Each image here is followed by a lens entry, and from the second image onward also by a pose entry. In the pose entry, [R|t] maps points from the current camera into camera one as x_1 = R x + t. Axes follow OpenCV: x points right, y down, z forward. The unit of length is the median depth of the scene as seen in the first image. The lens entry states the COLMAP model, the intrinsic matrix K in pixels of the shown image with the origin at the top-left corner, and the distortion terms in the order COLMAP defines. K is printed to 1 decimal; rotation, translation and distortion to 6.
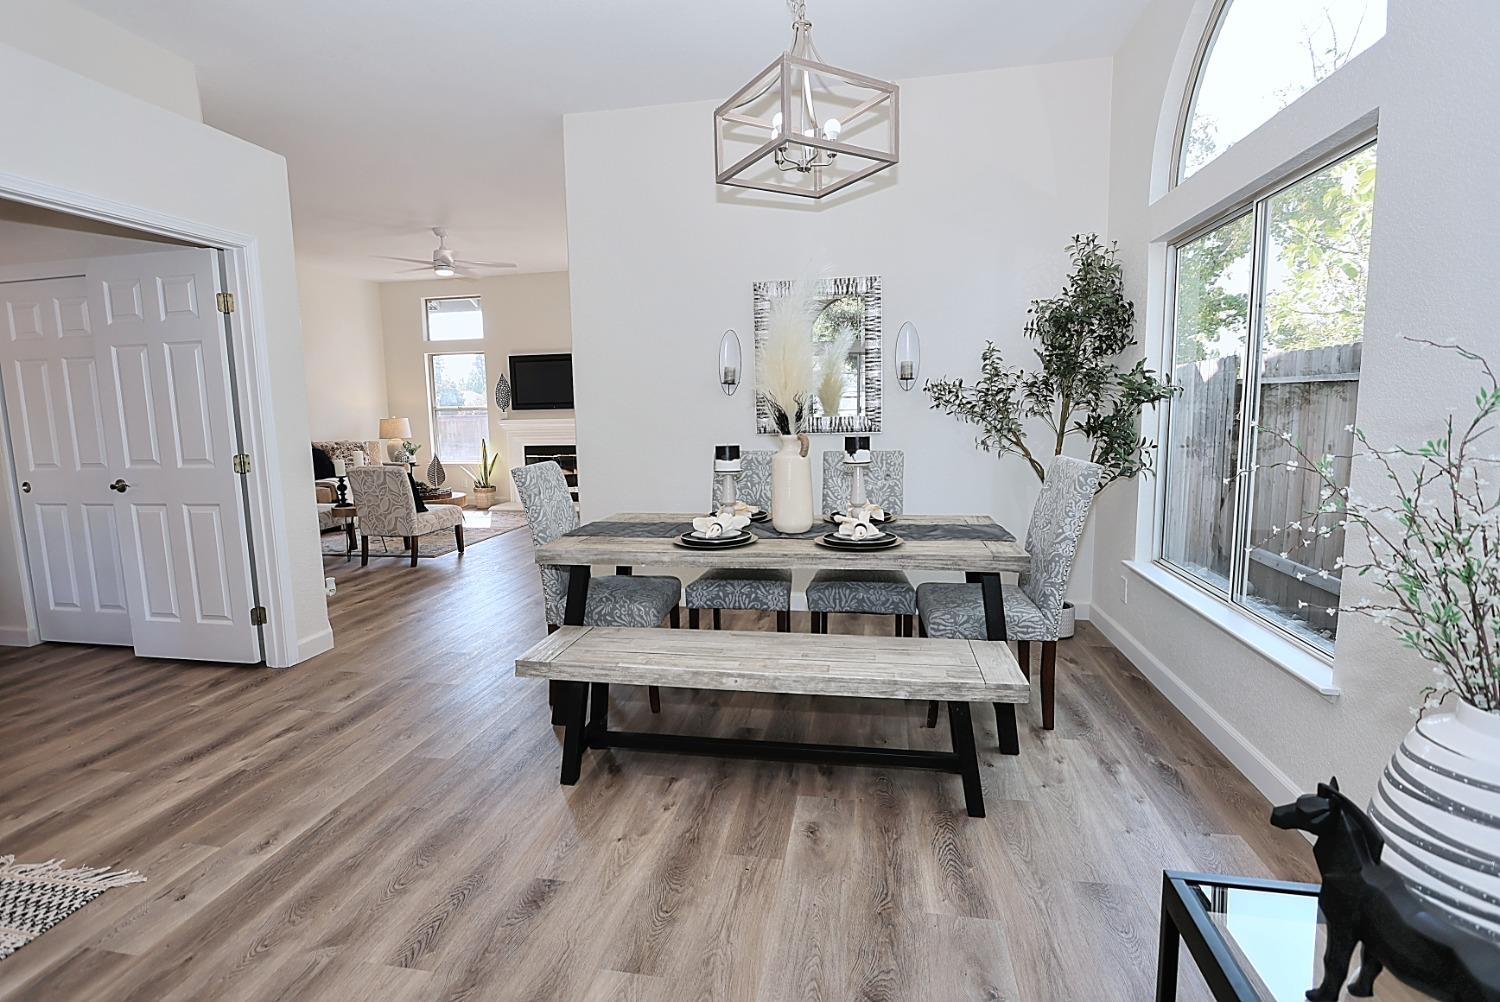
lens RADIAL K [[693.4, 0, 742.0], [0, 693.4, 495.6], [0, 0, 1]] dist [-0.016235, 0.002395]
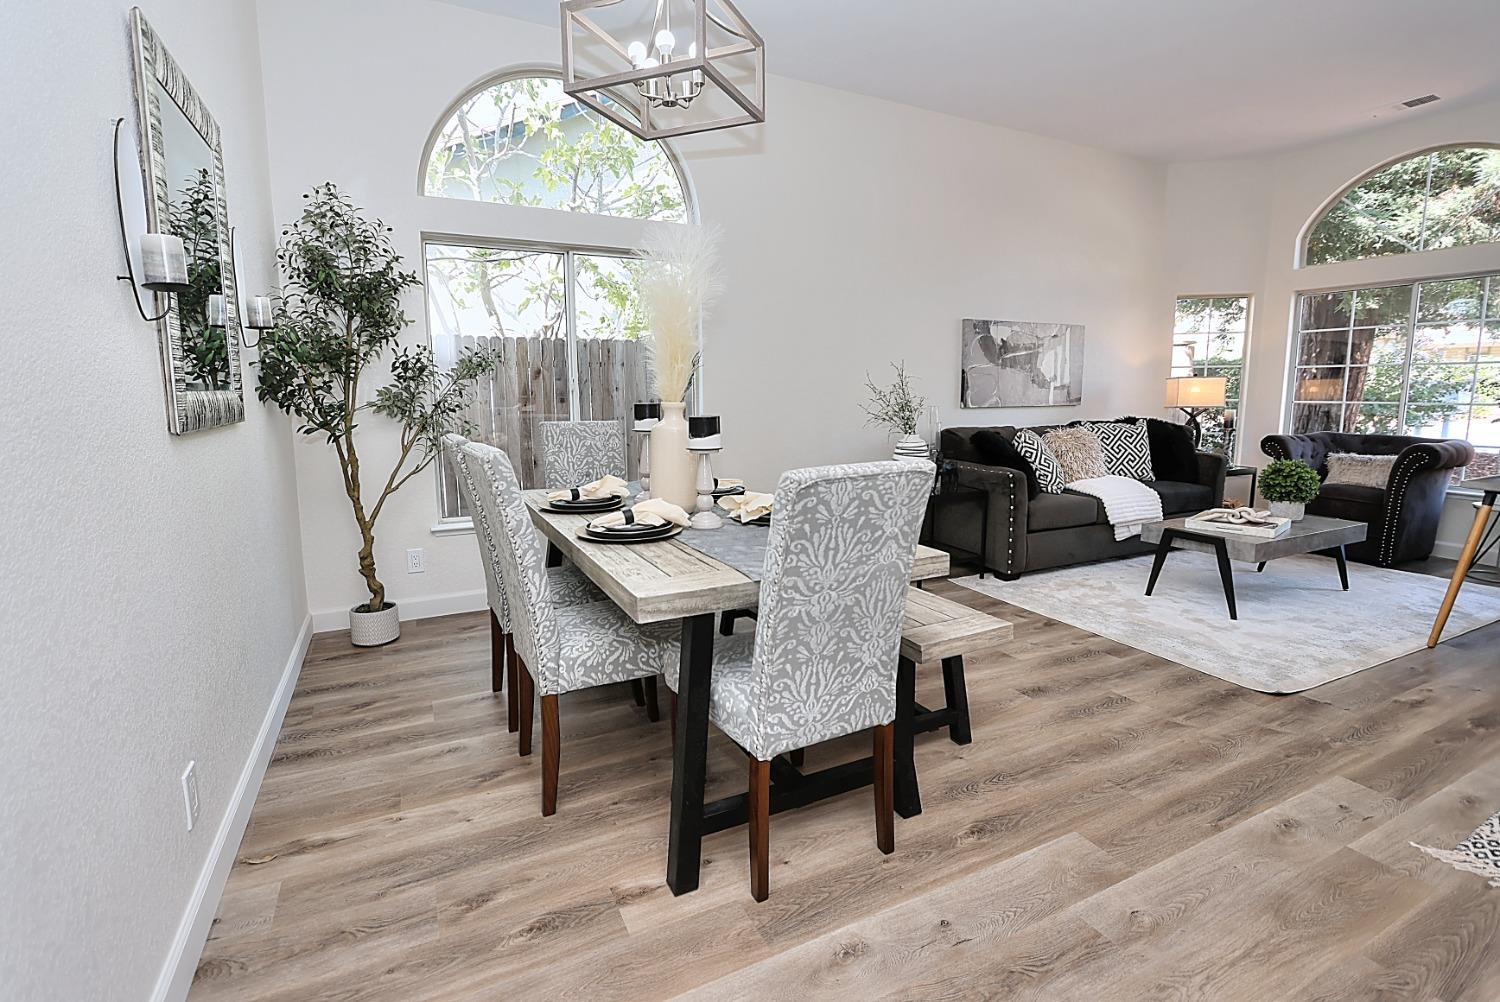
lens RADIAL K [[693.4, 0, 742.6], [0, 693.4, 493.2], [0, 0, 1]] dist [-0.016235, 0.002395]
pose [[-0.602919, -0.093718, 0.792278, -1.032726], [0.122357, 0.970465, 0.207909, -0.229451], [-0.788363, 0.222294, -0.573645, 2.205781]]
